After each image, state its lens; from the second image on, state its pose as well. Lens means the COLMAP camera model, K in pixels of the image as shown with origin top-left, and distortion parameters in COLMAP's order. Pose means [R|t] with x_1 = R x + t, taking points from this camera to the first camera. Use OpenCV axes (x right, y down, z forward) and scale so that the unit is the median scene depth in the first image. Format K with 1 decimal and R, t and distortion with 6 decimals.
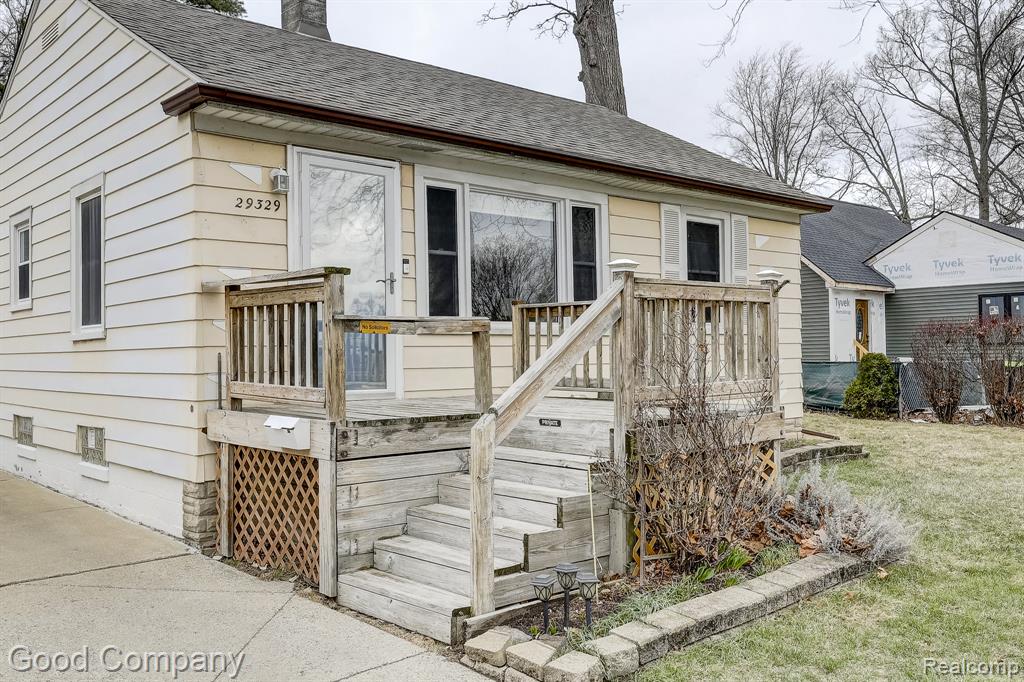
lens RADIAL K [[899.3, 0, 494.8], [0, 899.3, 345.4], [0, 0, 1]] dist [0.009545, 0.006261]
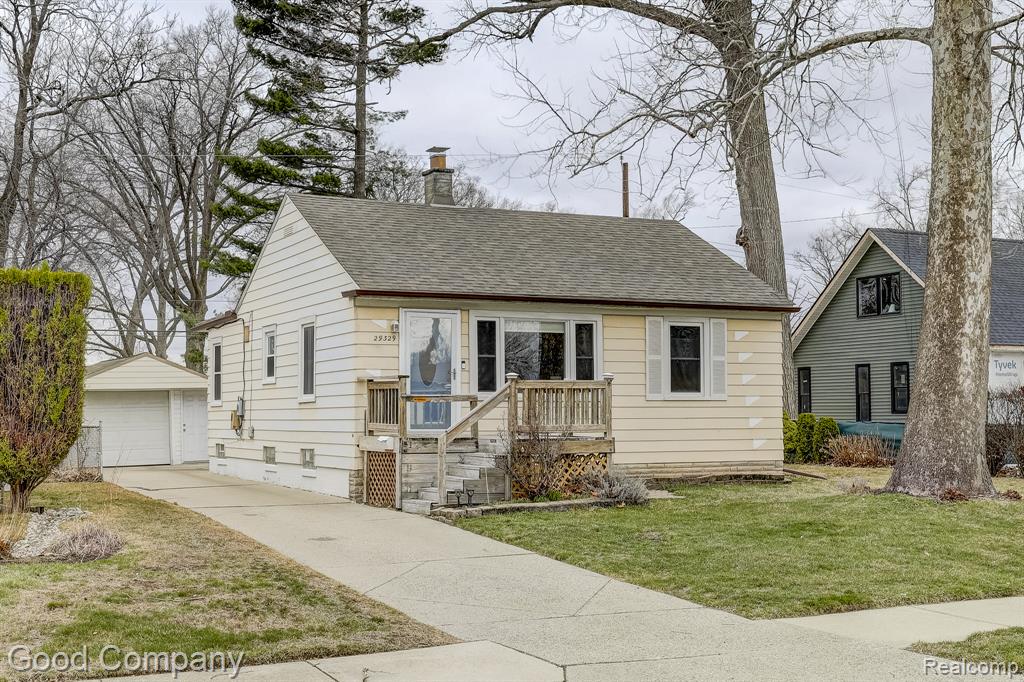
lens RADIAL K [[1311.3, 0, 505.8], [0, 1311.3, 365.3], [0, 0, 1]] dist [0.033245, 0.012796]
pose [[0.966166, -0.000792, -0.257919, 0.671172], [-0.006440, 0.999609, -0.027196, -0.012132], [0.257840, 0.027937, 0.965784, -1.575450]]
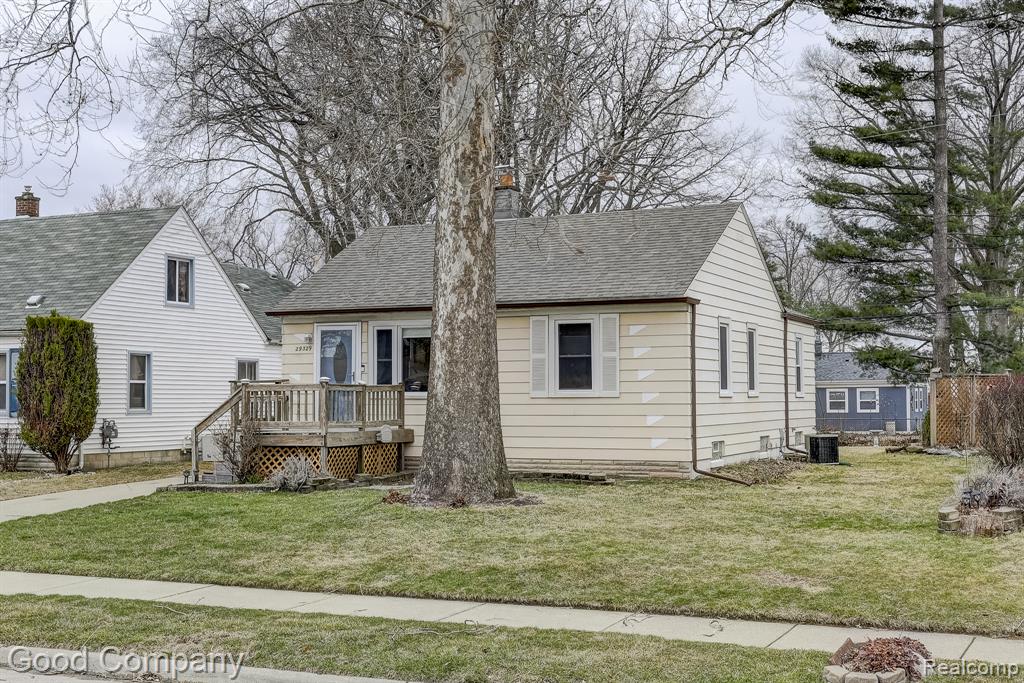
lens RADIAL K [[1336.3, 0, 512.0], [0, 1336.3, 341.5], [0, 0, 1]] dist [-0.001248, 0.001291]
pose [[0.407916, -0.025590, -0.912661, 2.949529], [0.005527, 0.999658, -0.025559, -0.065033], [0.913003, 0.005382, 0.407918, -0.009449]]
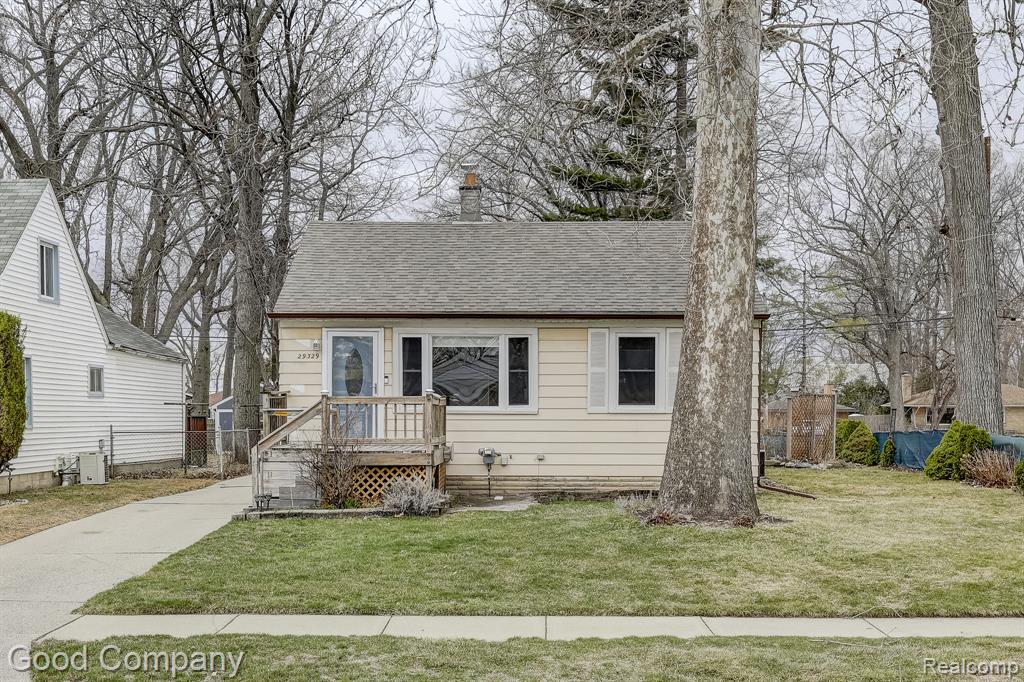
lens RADIAL K [[1352.6, 0, 516.0], [0, 1352.6, 476.0], [0, 0, 1]] dist [0.010930, 0.000477]
pose [[0.737341, 0.047778, -0.673829, 2.090474], [-0.007787, 0.998030, 0.062245, -0.060707], [0.675476, -0.040649, 0.736261, -1.008057]]
